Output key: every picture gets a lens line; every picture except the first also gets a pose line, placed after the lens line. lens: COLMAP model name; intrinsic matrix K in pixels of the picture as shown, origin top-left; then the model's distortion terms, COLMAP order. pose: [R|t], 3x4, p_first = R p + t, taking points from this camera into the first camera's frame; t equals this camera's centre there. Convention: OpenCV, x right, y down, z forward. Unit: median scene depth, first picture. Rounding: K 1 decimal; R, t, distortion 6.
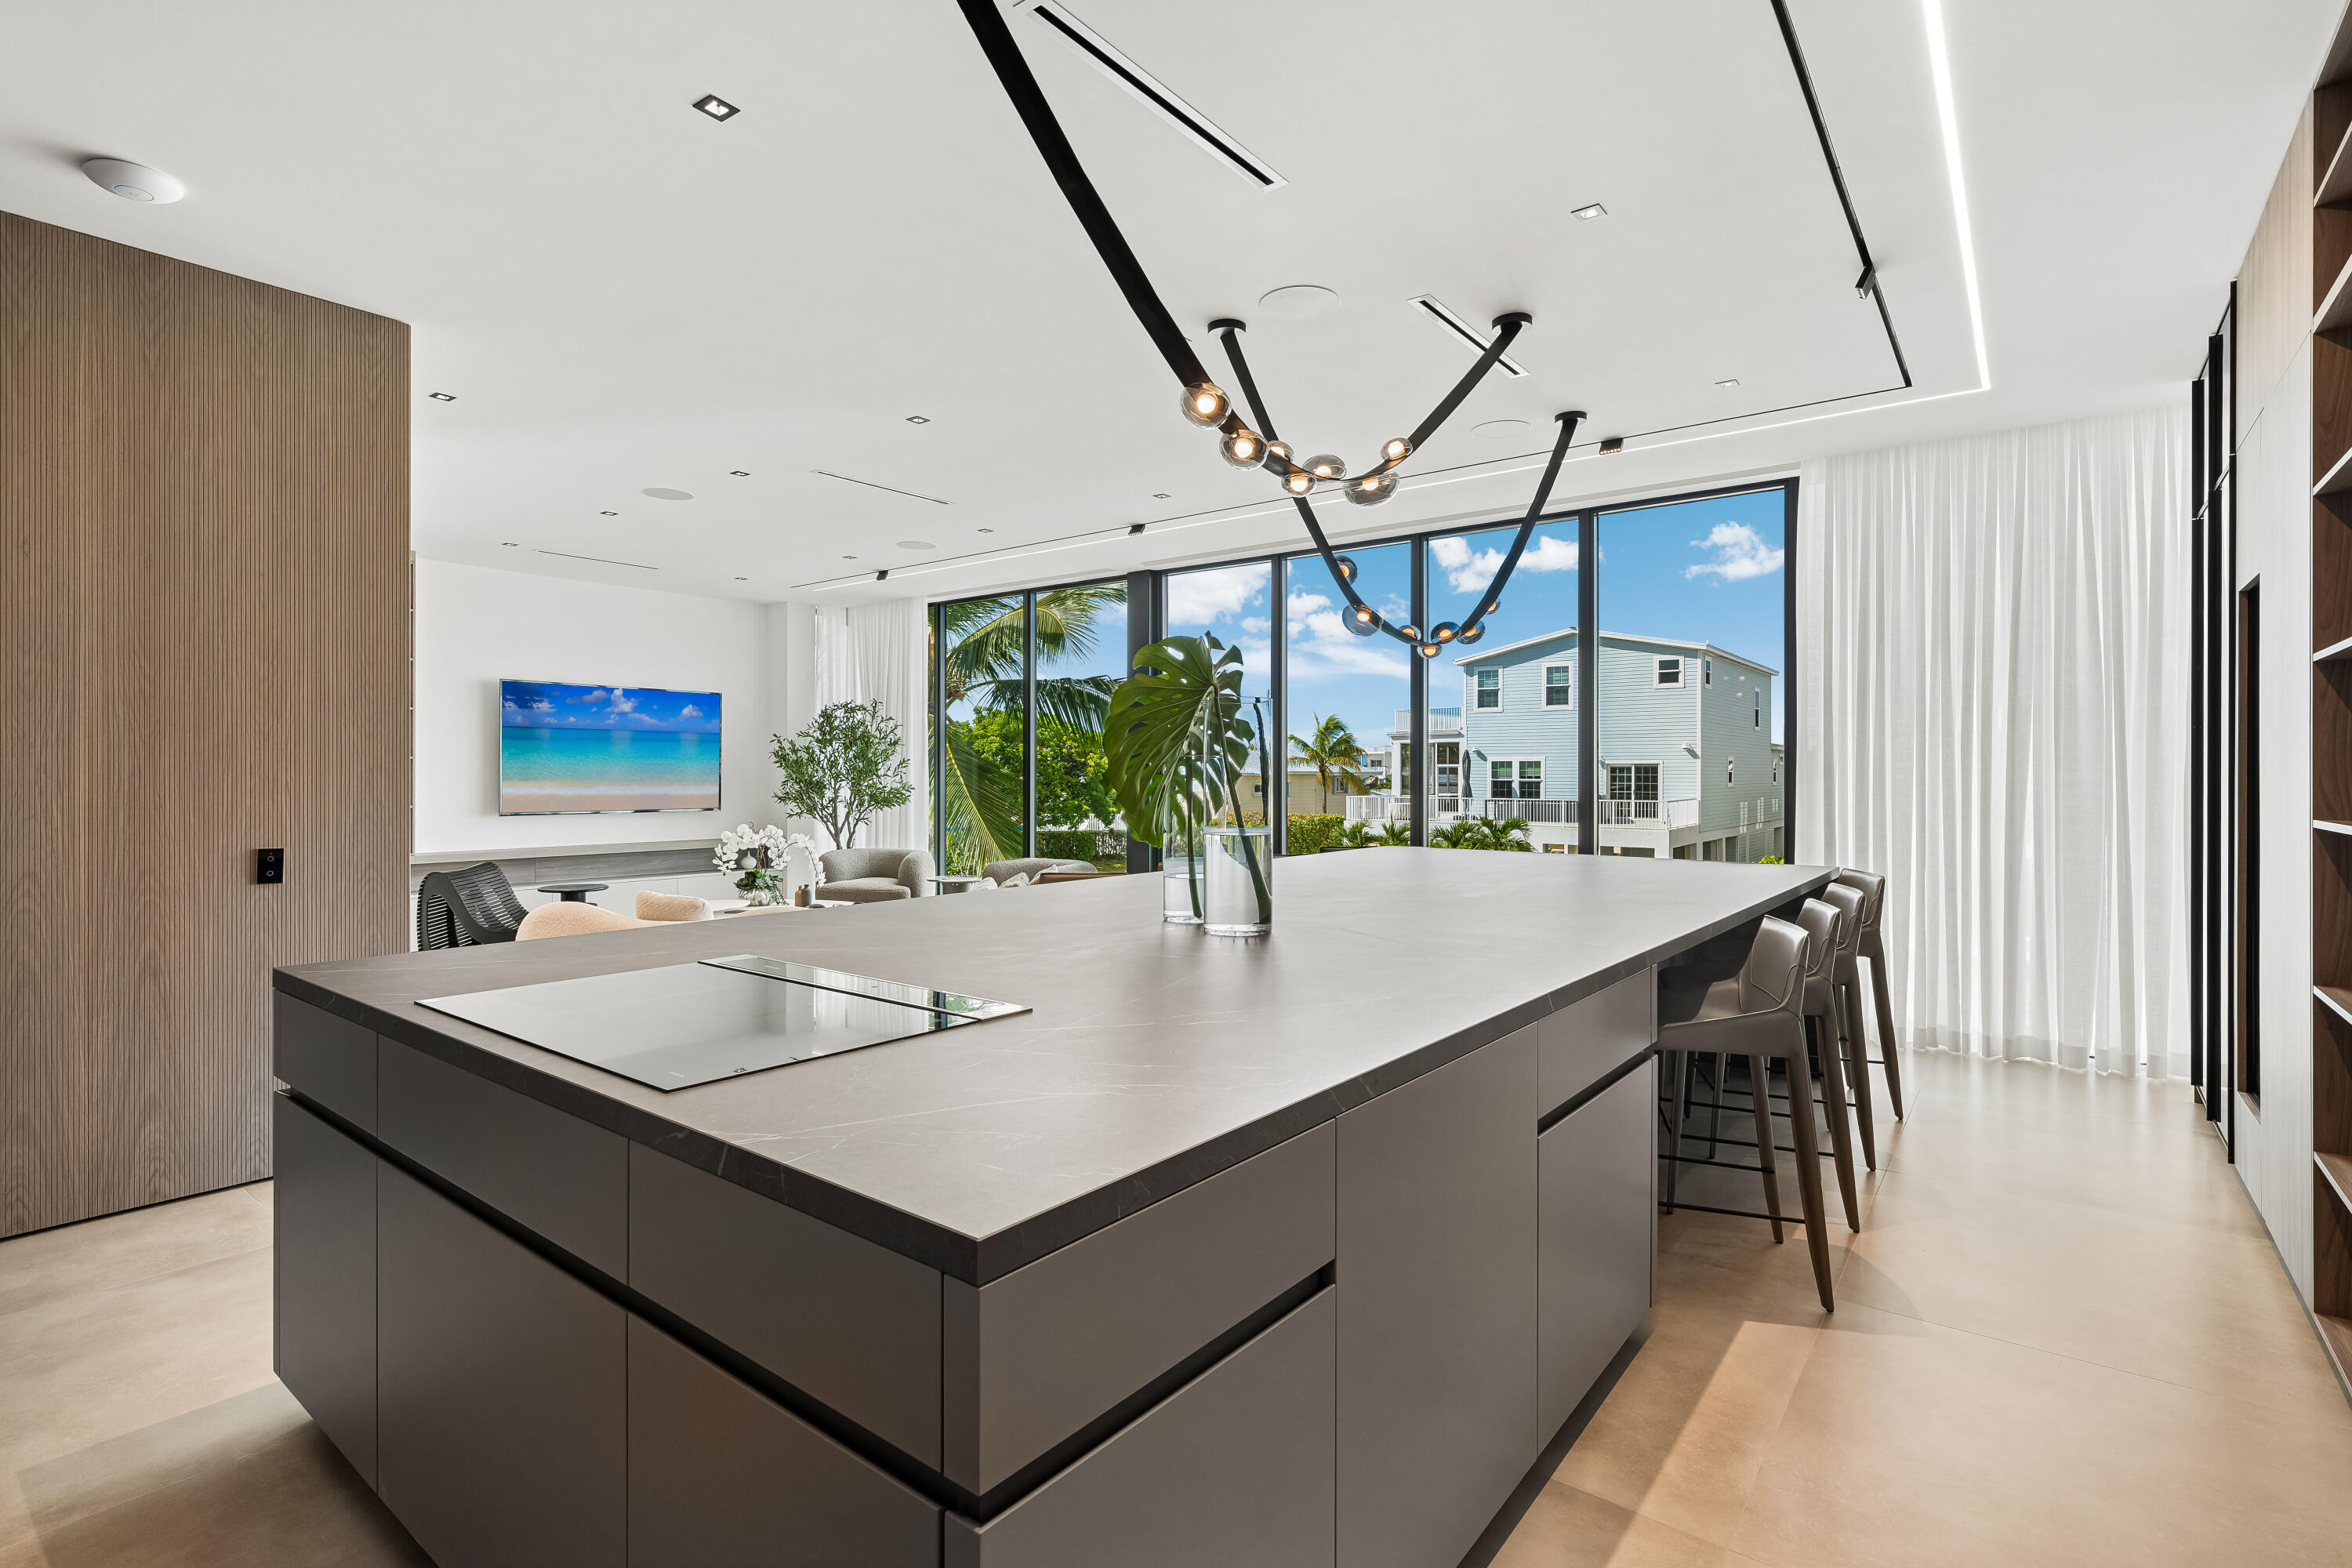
lens RADIAL K [[1124.1, 0, 1176.0], [0, 1124.1, 784.0], [0, 0, 1]] dist [0.027237, -0.000149]
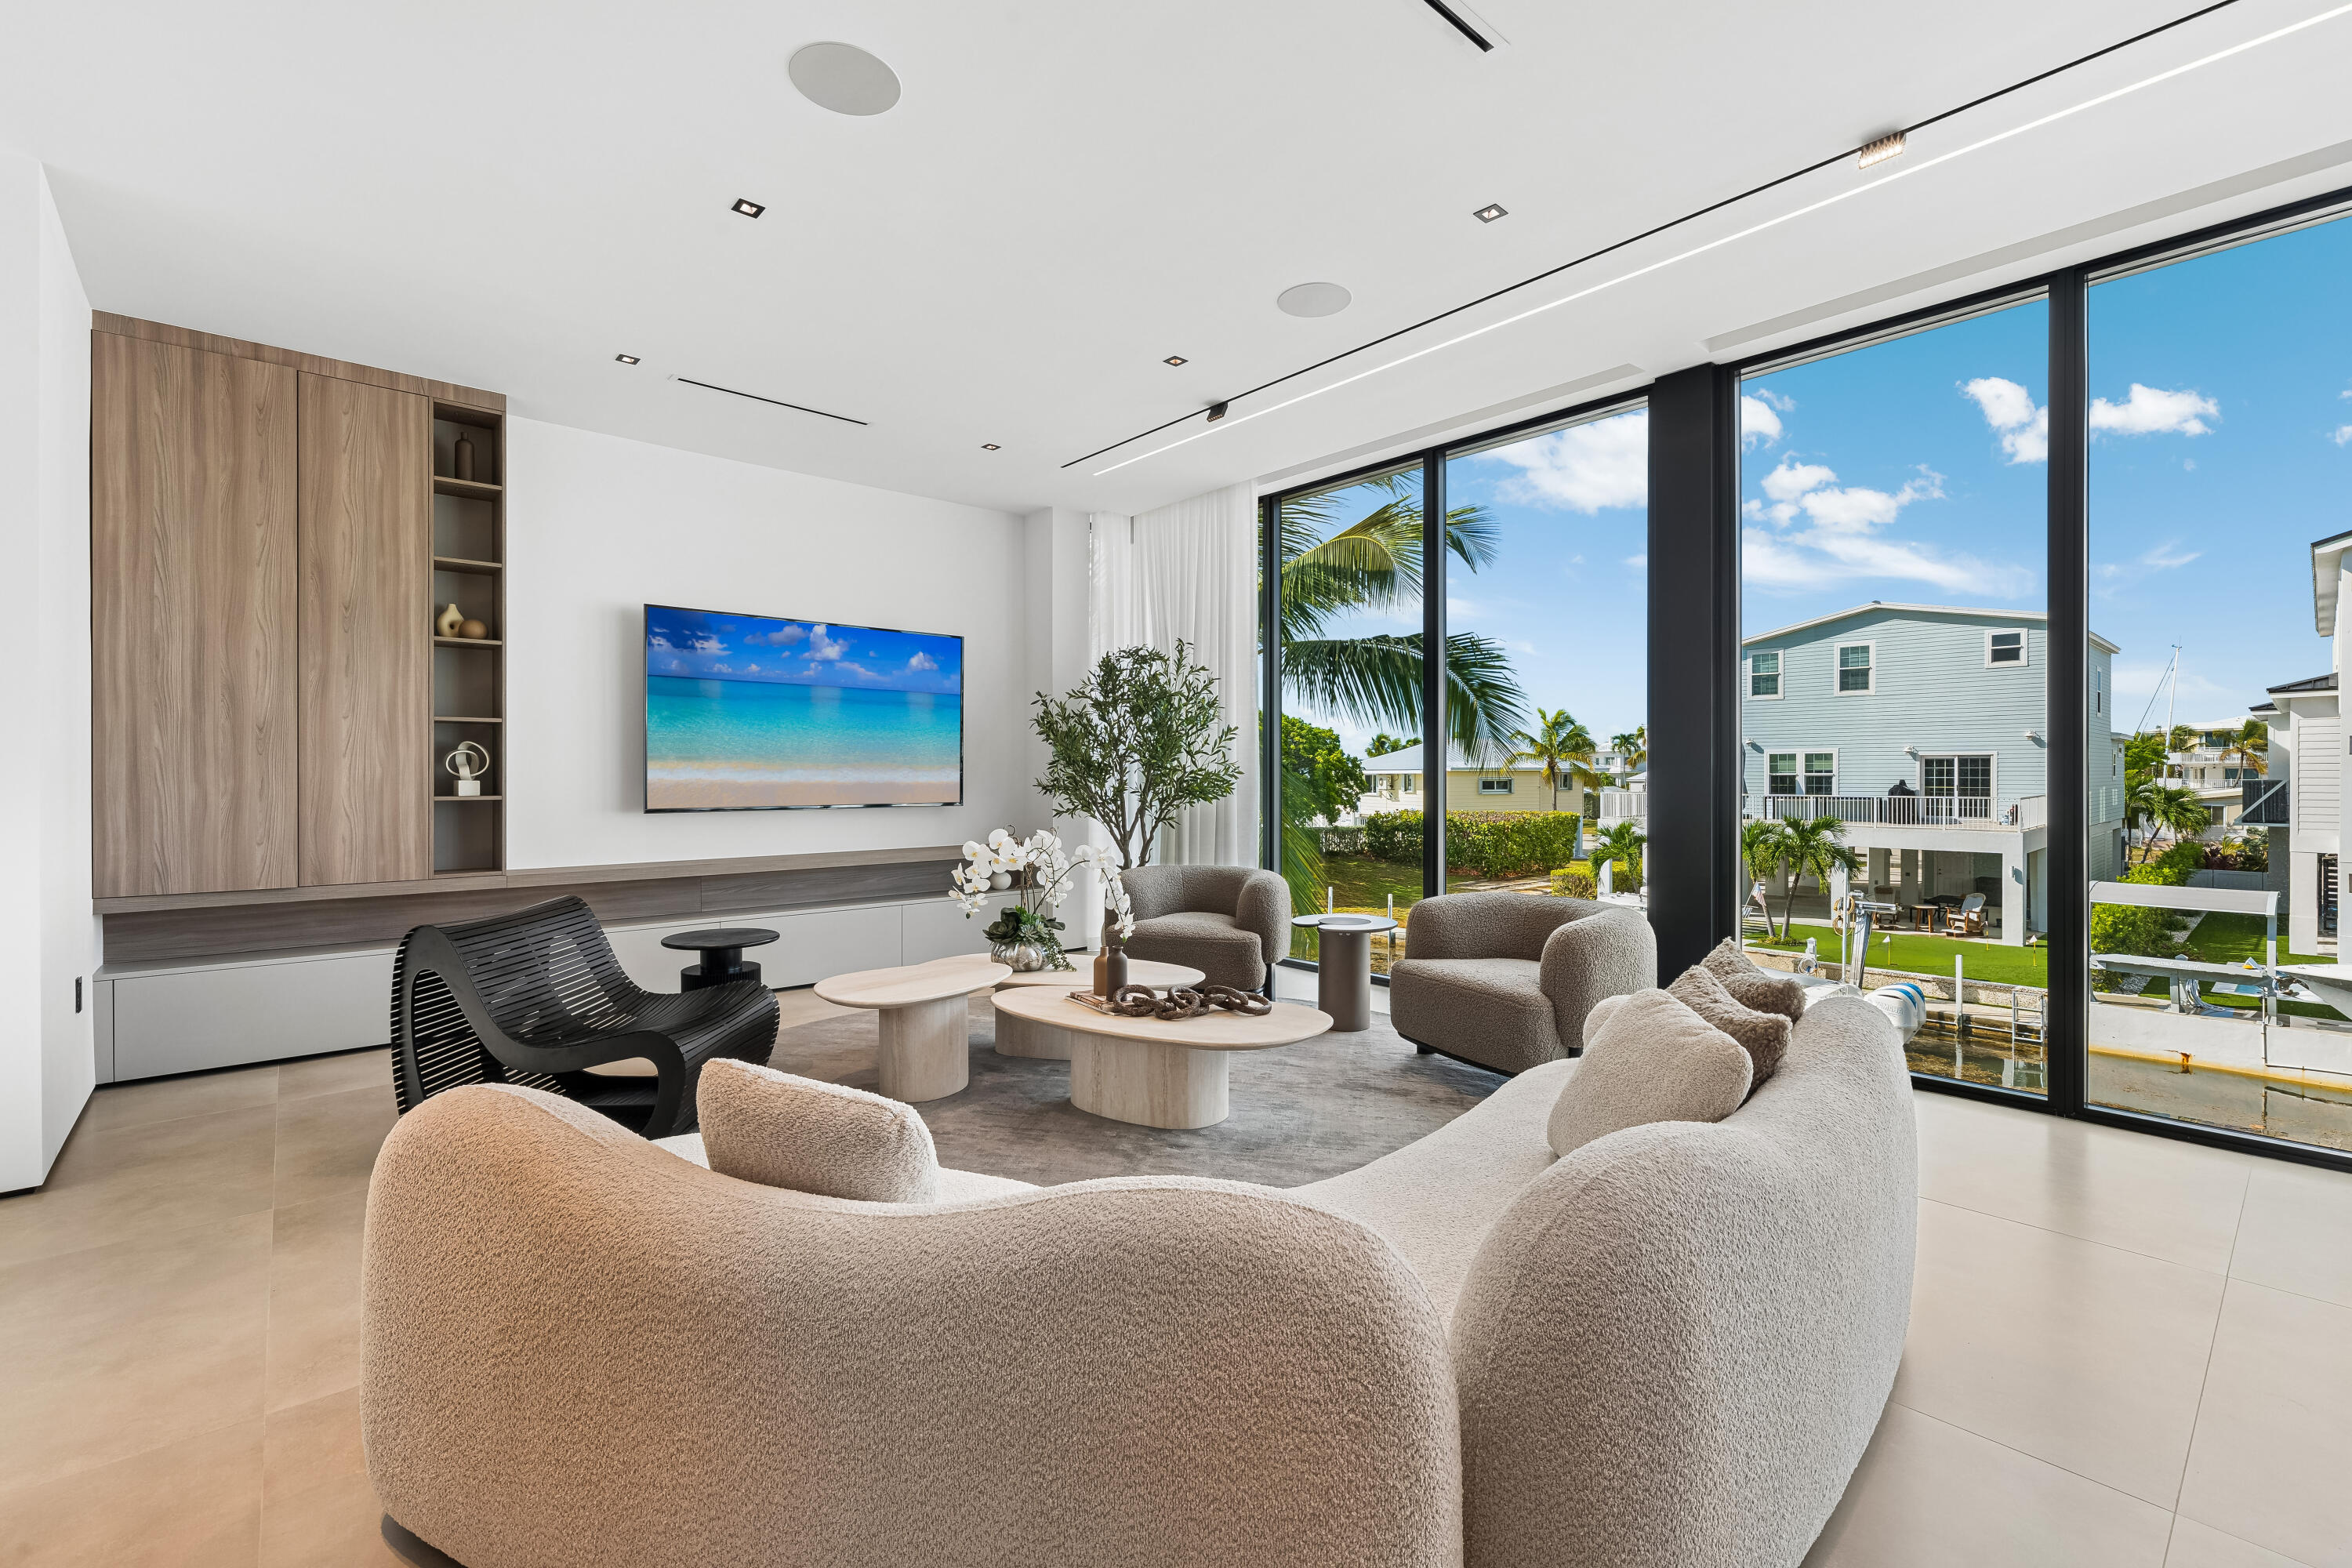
lens RADIAL K [[1028.8, 0, 1169.5], [0, 1028.8, 803.4], [0, 0, 1]] dist [0.002946, 0.000251]
pose [[0.982114, 0.001919, -0.188278, -0.156897], [0.001830, 0.999804, 0.019735, 0.009775], [0.188278, -0.019726, 0.981918, 0.394962]]
